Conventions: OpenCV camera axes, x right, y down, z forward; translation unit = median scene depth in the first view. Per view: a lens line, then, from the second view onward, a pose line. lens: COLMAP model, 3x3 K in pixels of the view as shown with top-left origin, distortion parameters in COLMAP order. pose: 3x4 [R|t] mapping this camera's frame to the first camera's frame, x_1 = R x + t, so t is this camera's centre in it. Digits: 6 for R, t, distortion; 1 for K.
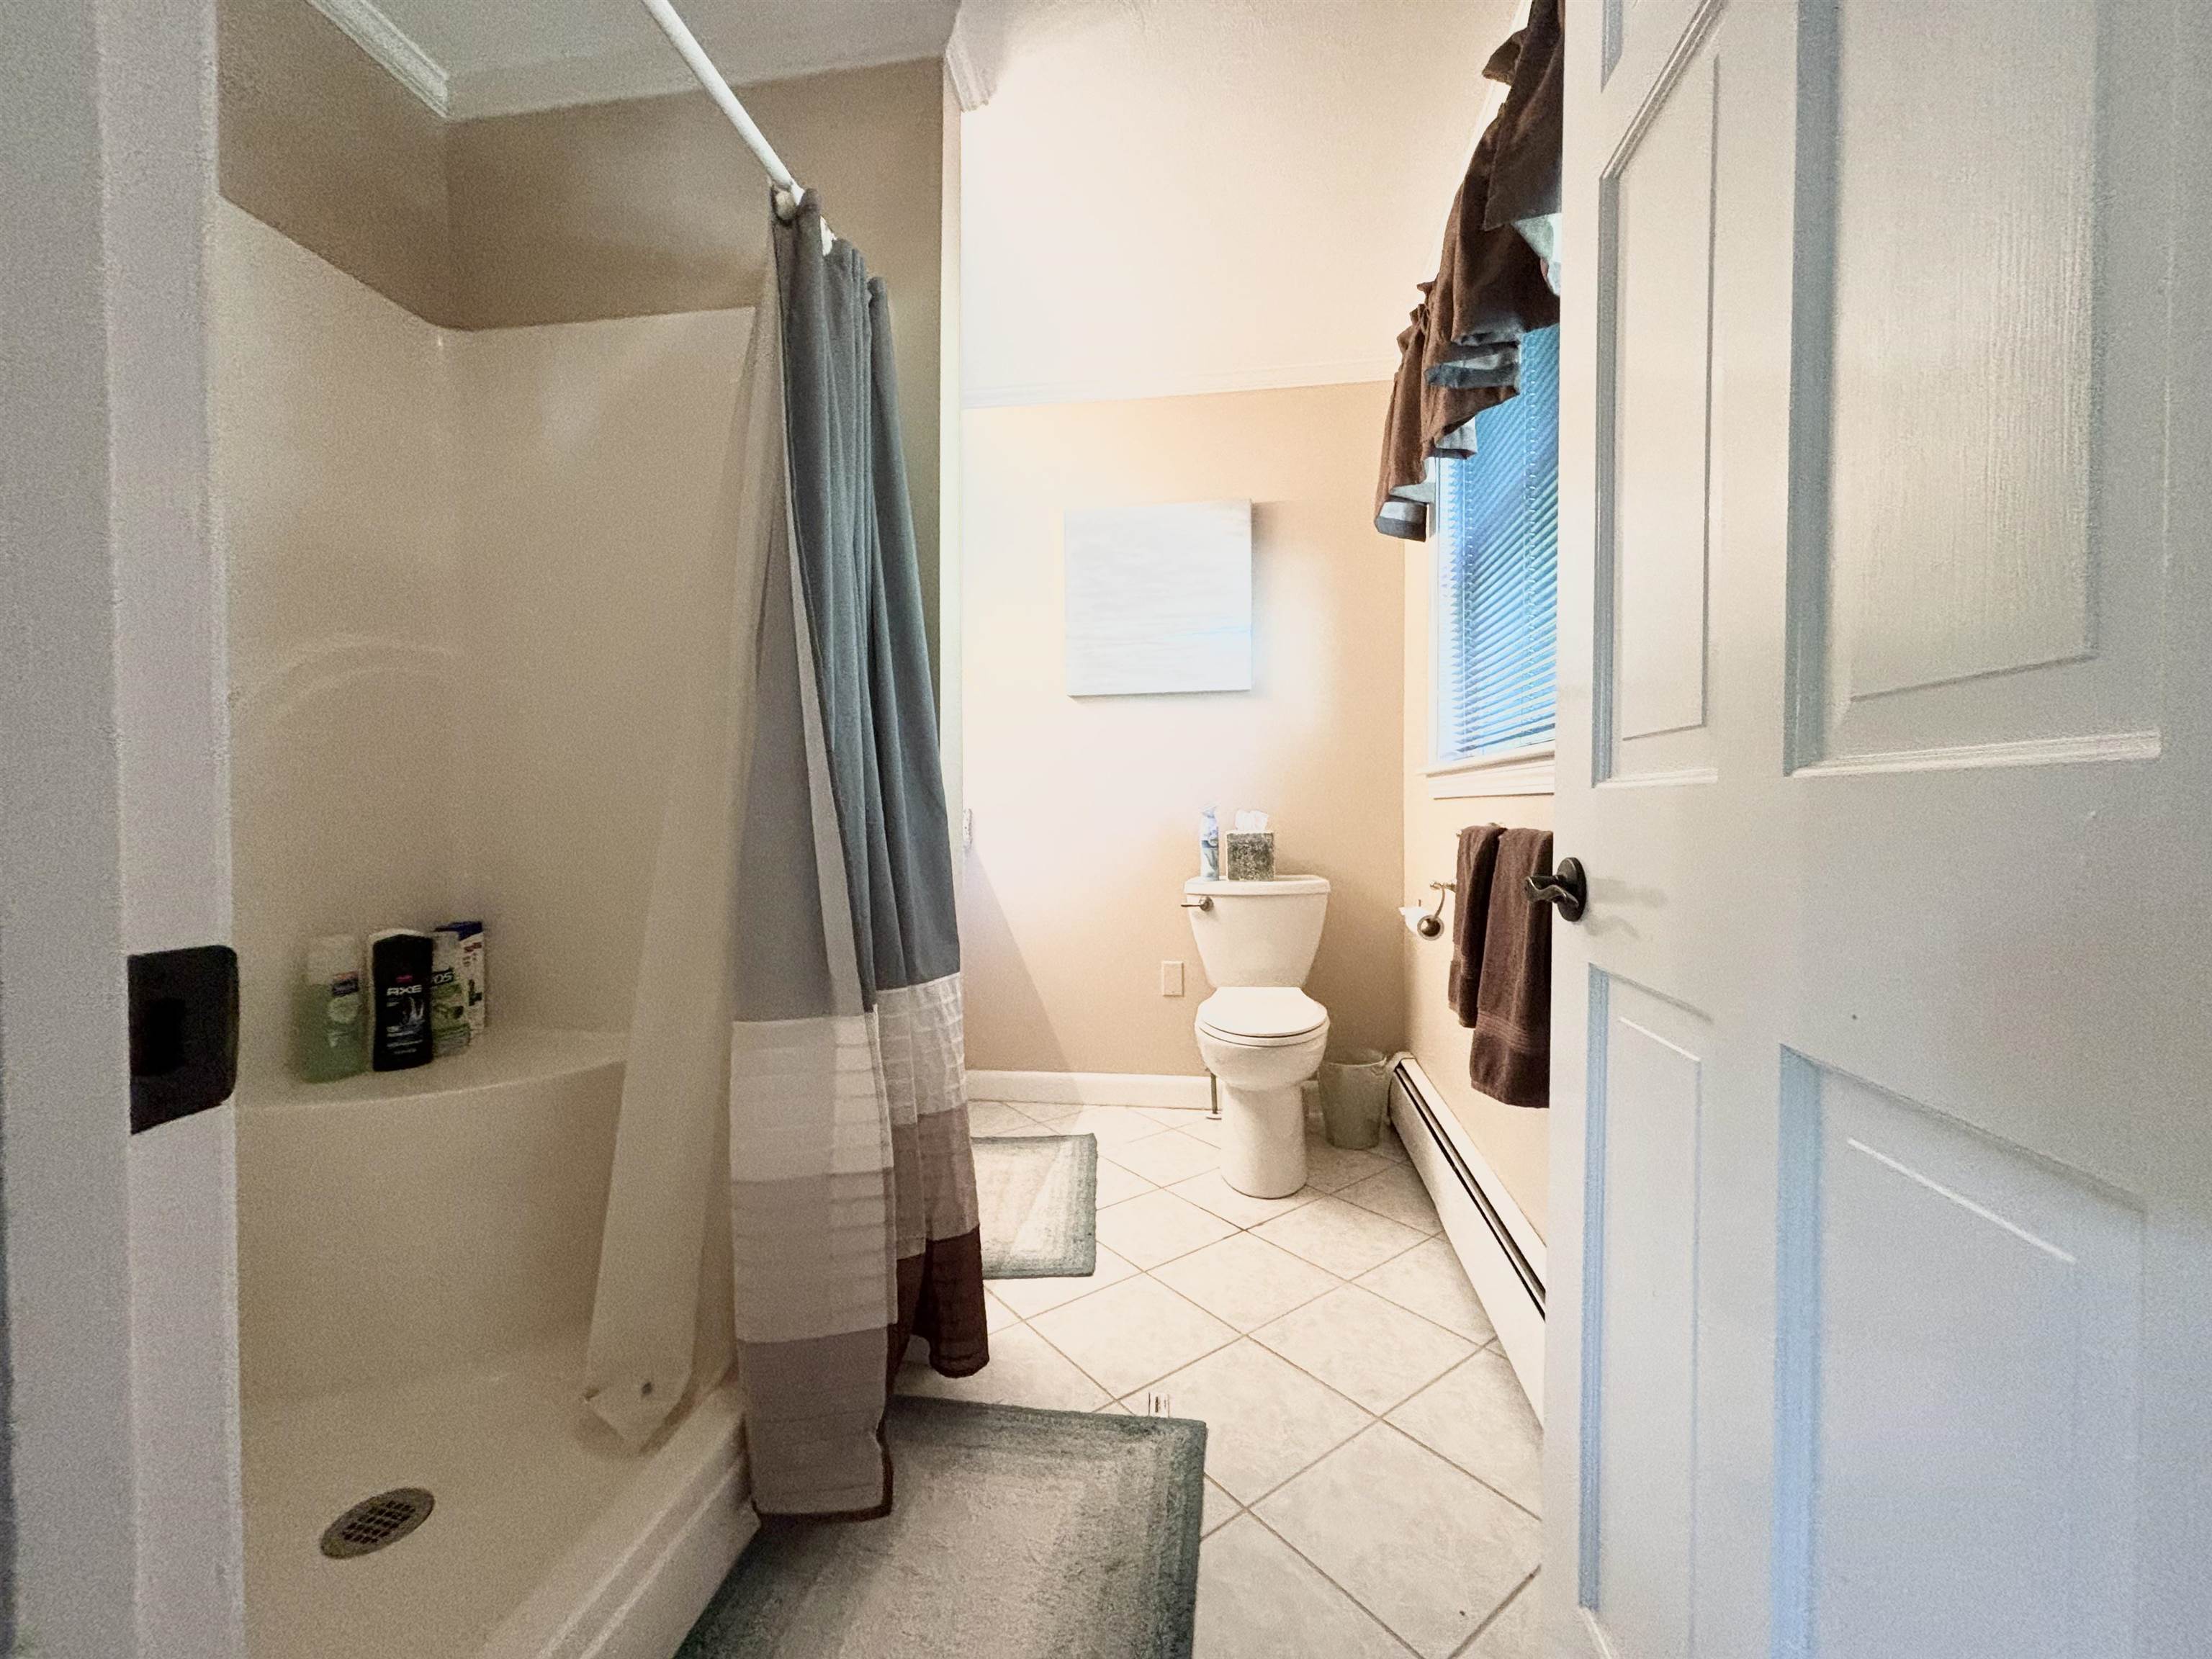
lens RADIAL K [[898.9, 0, 1101.4], [0, 898.9, 820.4], [0, 0, 1]] dist [-0.000411, 0.000303]
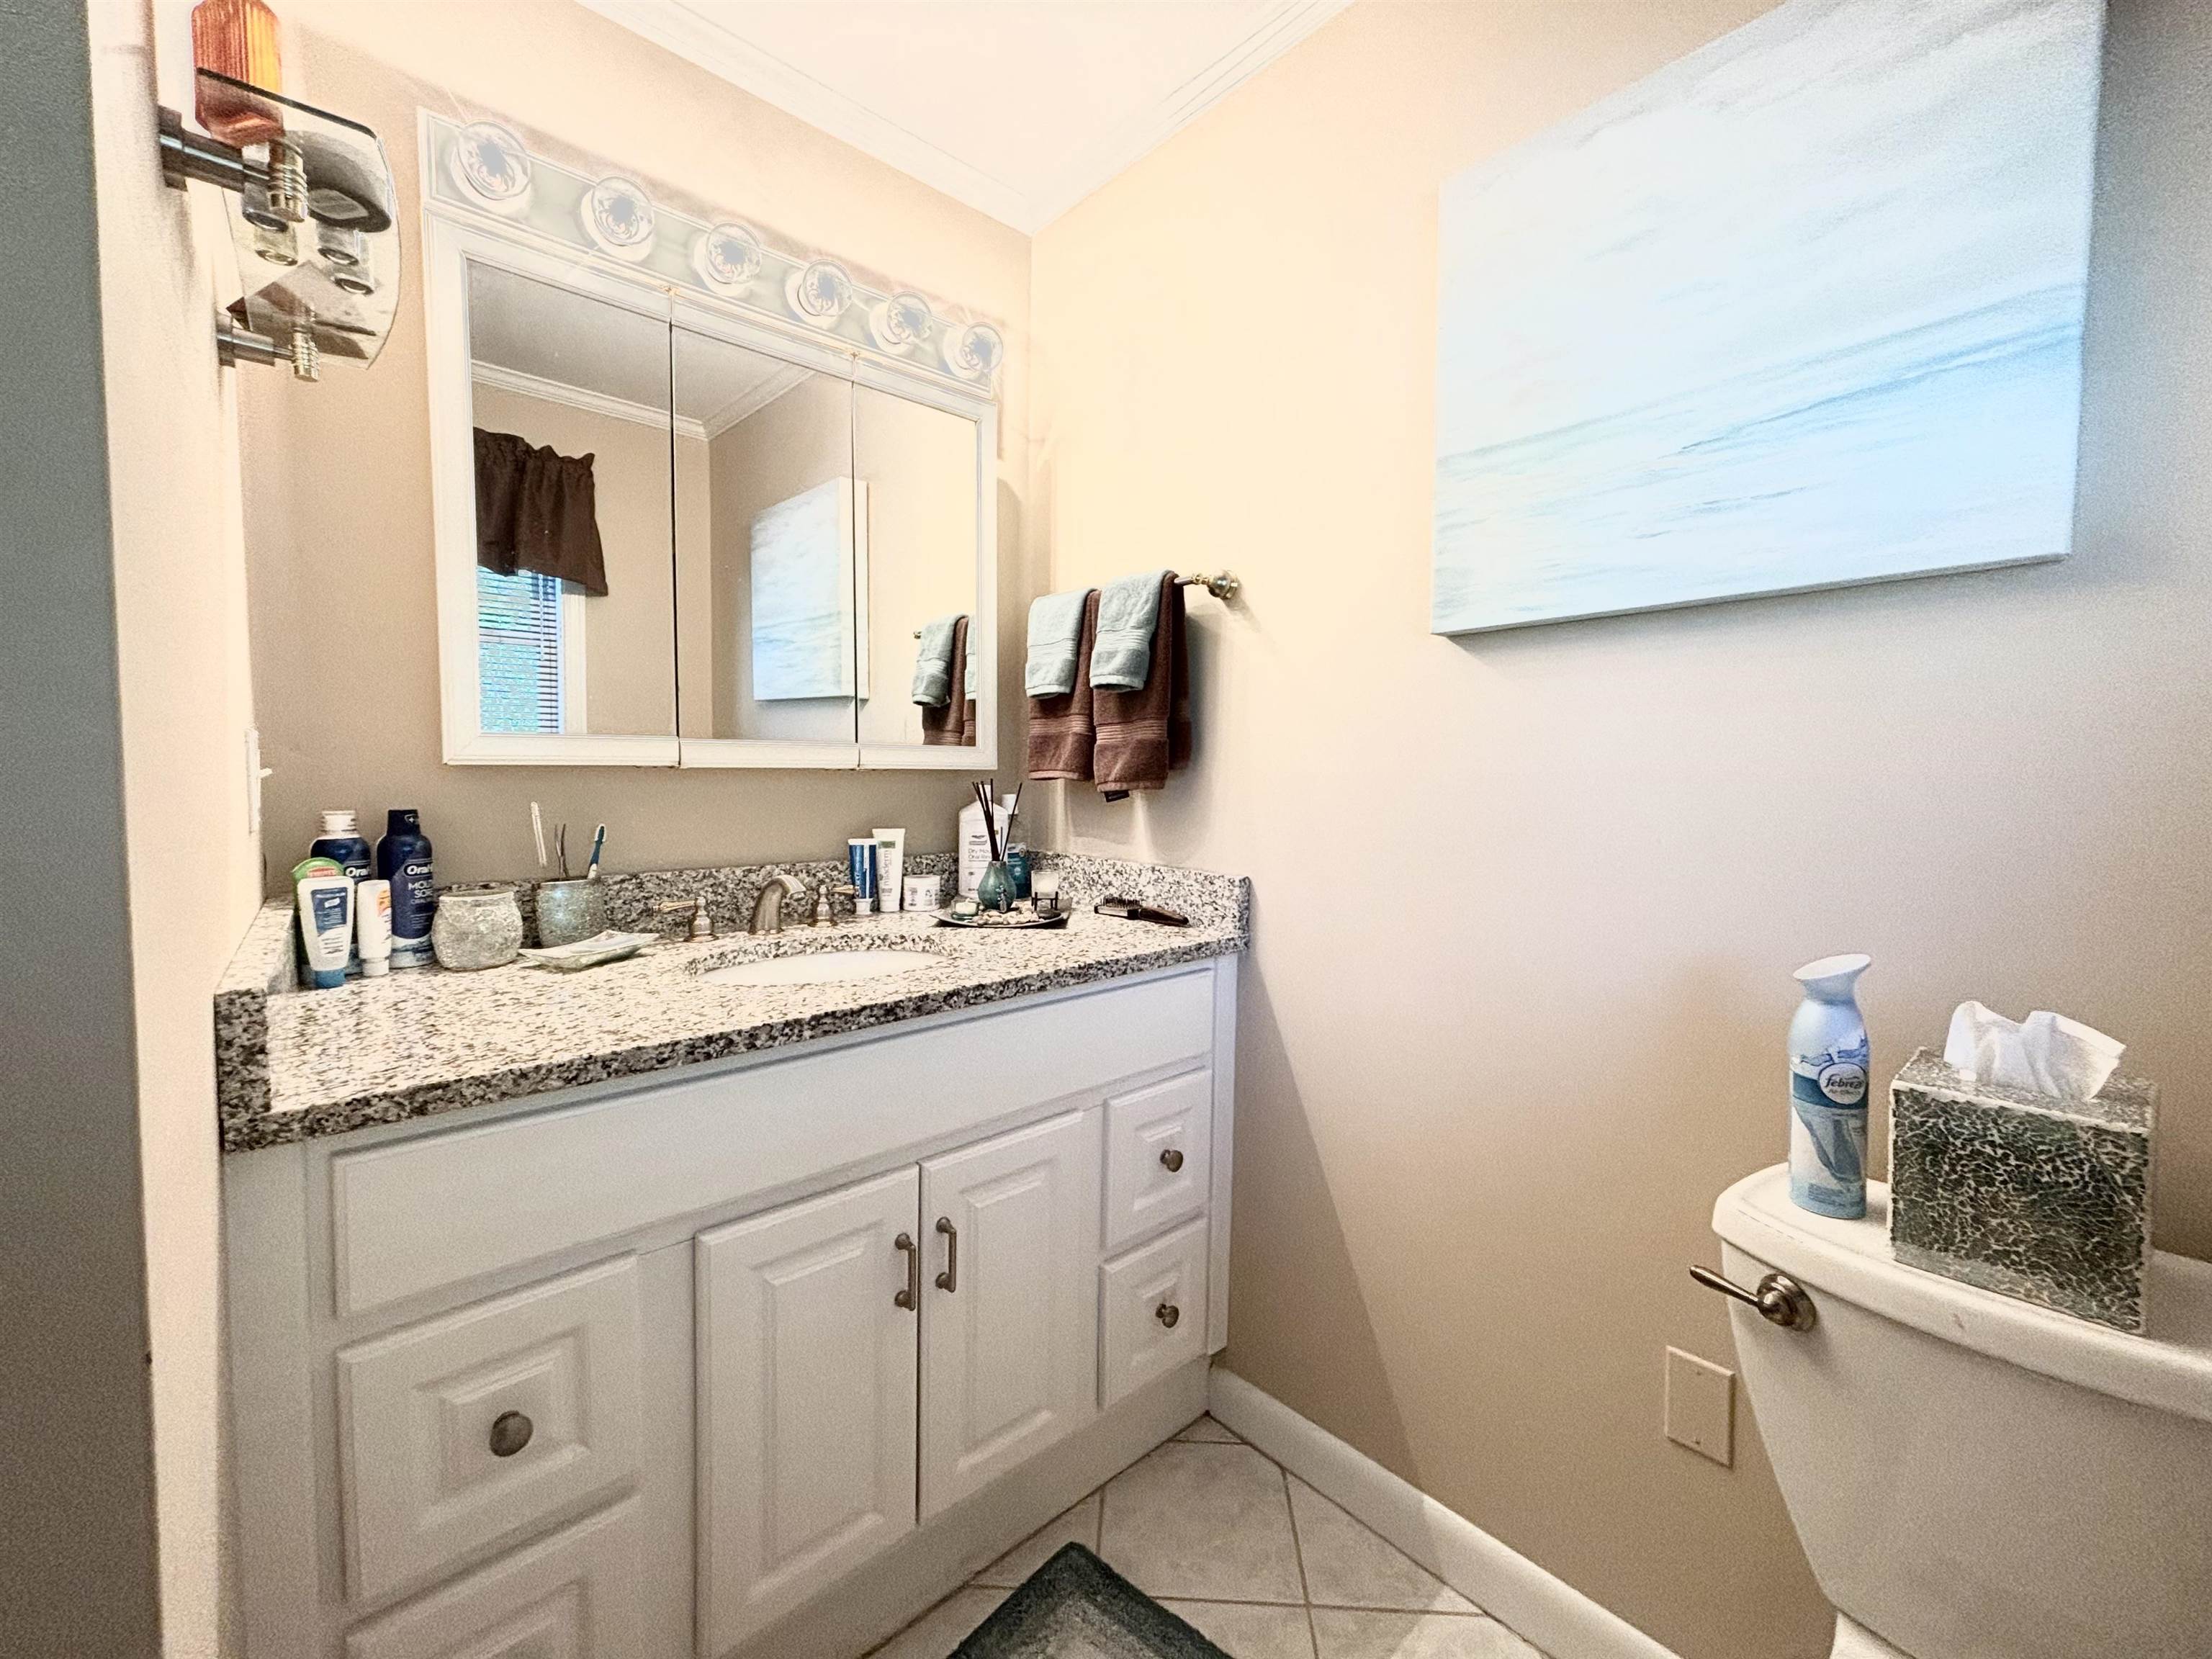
lens RADIAL K [[898.9, 0, 1101.4], [0, 898.9, 820.4], [0, 0, 1]] dist [-0.000411, 0.000303]
pose [[0.774569, 0.045314, -0.630864, 0.118070], [-0.022395, 0.998770, 0.044245, -0.072823], [0.632093, -0.020143, 0.774631, 0.615497]]
